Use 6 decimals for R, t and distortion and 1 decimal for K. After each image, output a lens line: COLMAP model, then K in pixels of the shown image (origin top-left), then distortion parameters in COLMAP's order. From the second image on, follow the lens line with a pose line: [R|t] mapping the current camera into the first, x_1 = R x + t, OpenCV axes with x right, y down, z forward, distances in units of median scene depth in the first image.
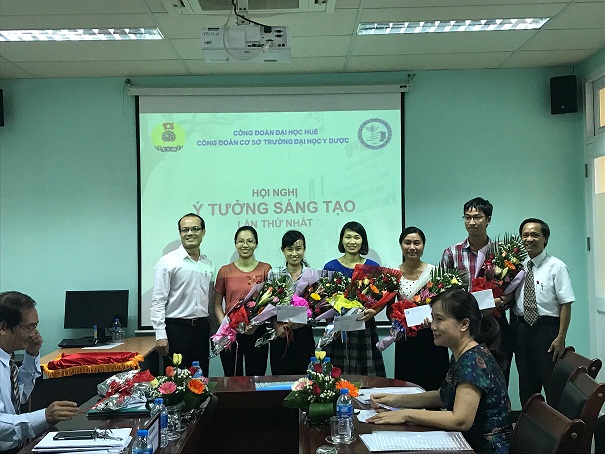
lens RADIAL K [[904.6, 0, 302.5], [0, 904.6, 230.3], [0, 0, 1]] dist [0.109136, 0.000000]
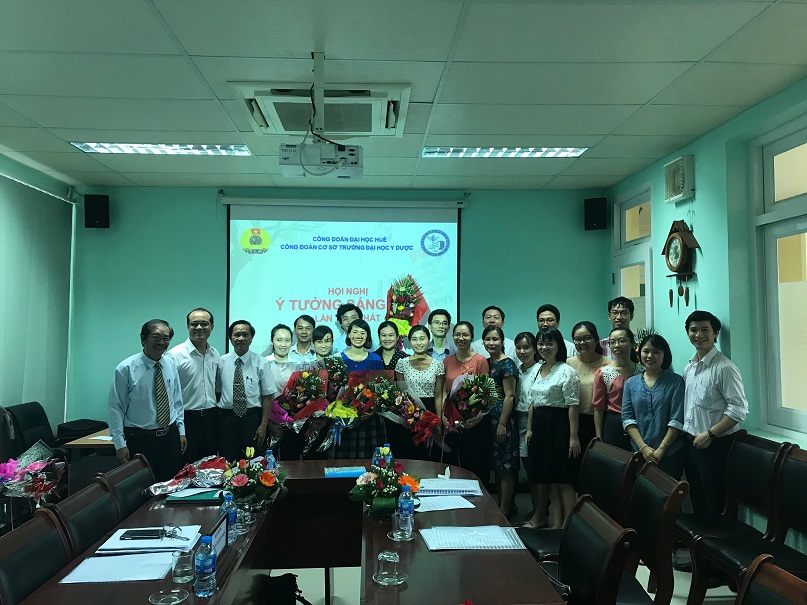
lens RADIAL K [[670.9, 0, 406.8], [0, 670.9, 293.6], [0, 0, 1]] dist [0.103724, 0.000376]
pose [[0.998582, 0.020029, 0.049325, 0.002431], [-0.019199, 0.999667, -0.017239, -0.028199], [-0.049654, 0.016268, 0.998634, 0.156442]]
